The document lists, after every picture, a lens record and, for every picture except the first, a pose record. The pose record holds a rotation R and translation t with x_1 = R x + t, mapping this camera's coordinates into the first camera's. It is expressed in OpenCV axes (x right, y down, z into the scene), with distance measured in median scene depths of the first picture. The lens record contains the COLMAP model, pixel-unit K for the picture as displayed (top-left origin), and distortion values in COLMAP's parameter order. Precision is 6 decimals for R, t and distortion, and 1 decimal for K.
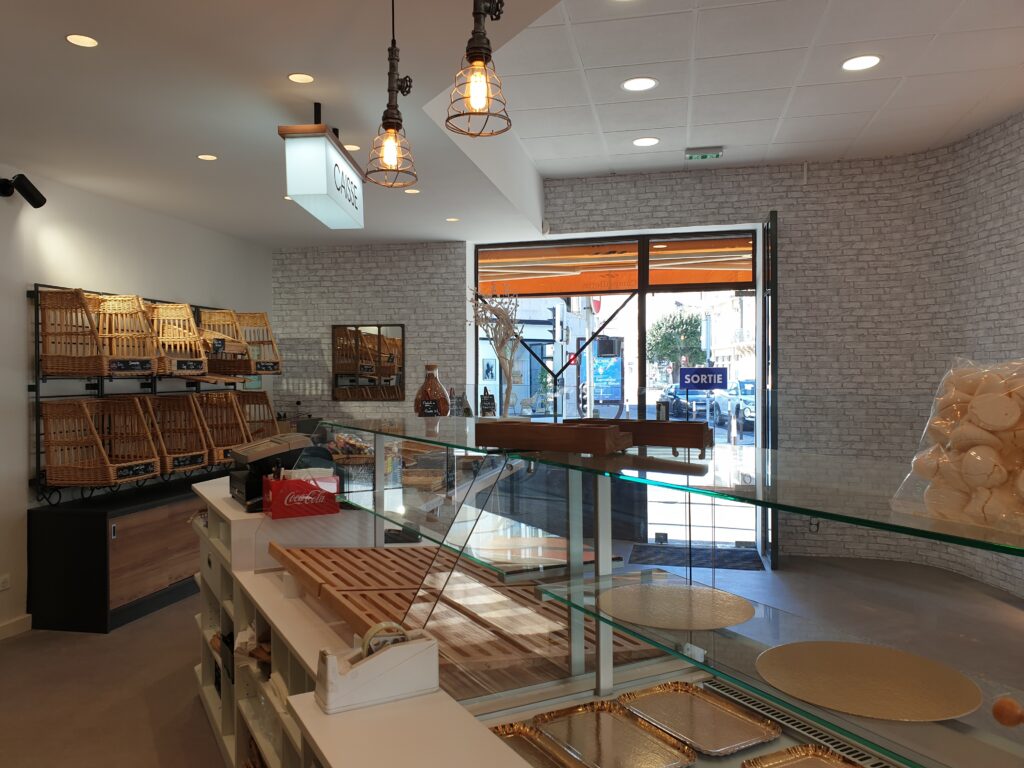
lens RADIAL K [[794.2, 0, 492.5], [0, 794.2, 382.8], [0, 0, 1]] dist [0.039070, -0.028437]
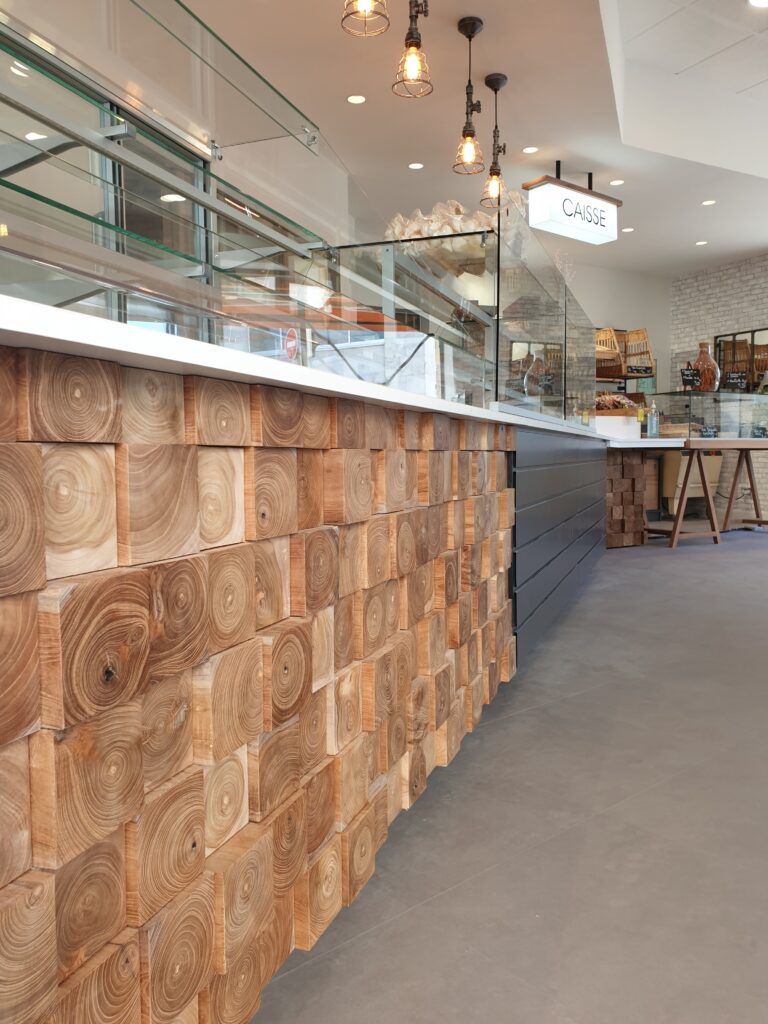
lens RADIAL K [[794.2, 0, 402.7], [0, 794.2, 500.4], [0, 0, 1]] dist [0.039070, -0.028437]
pose [[0.686586, 0.041184, -0.725881, 0.350322], [-0.000344, 0.998413, 0.056321, 0.103526], [0.727048, -0.038420, 0.685511, -0.140682]]
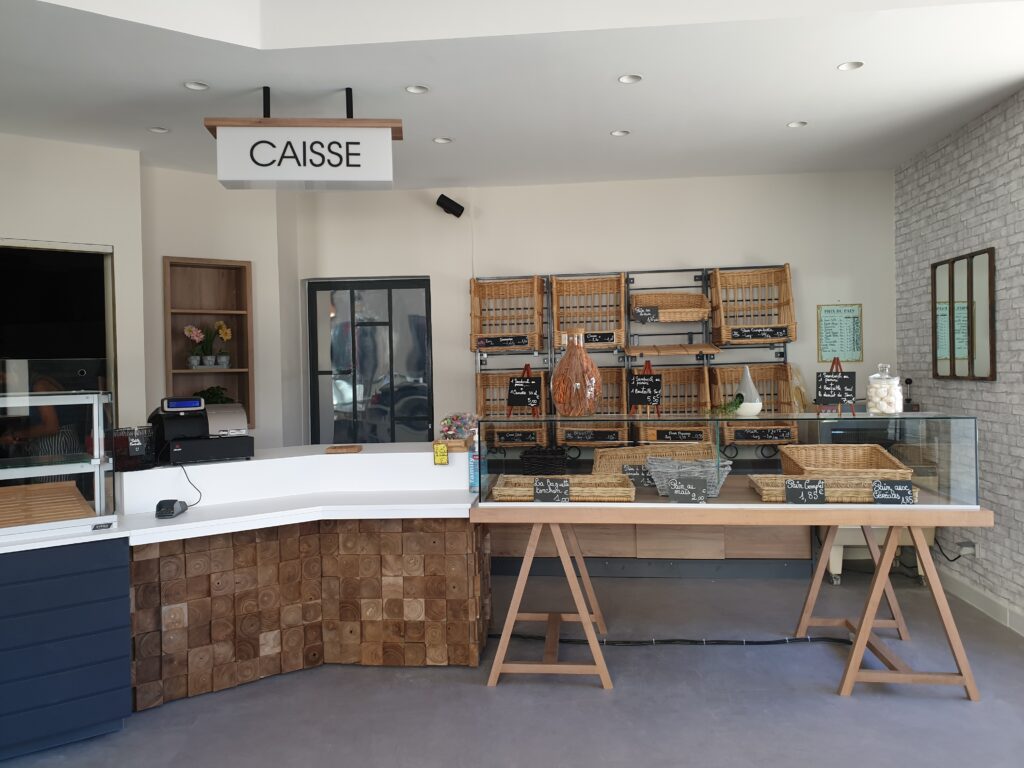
lens RADIAL K [[794.2, 0, 503.3], [0, 794.2, 379.5], [0, 0, 1]] dist [0.039070, -0.028437]
pose [[0.133582, 0.018696, -0.990861, 0.422160], [0.011724, 0.999722, 0.020444, 0.005440], [0.990968, -0.014348, 0.133326, 0.572974]]
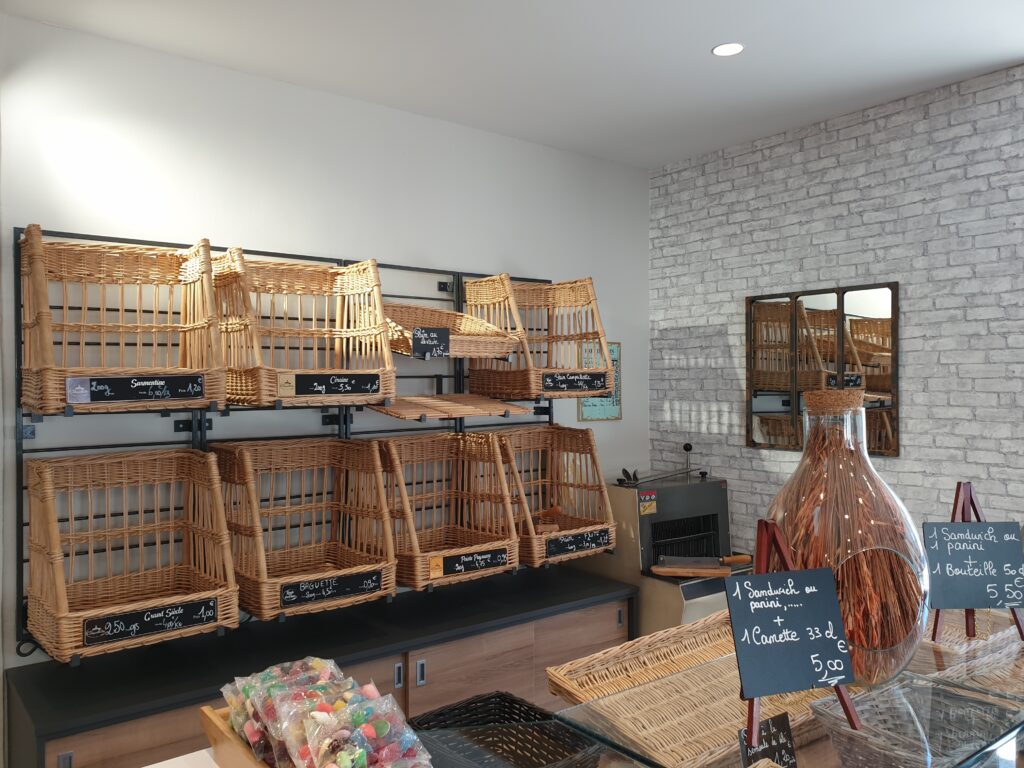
lens RADIAL K [[794.2, 0, 500.7], [0, 794.2, 381.6], [0, 0, 1]] dist [0.039070, -0.028437]
pose [[0.780328, -0.000792, -0.625370, -0.006772], [-0.003162, 0.999981, -0.005213, -0.016172], [0.625363, 0.006045, 0.780311, 0.520430]]
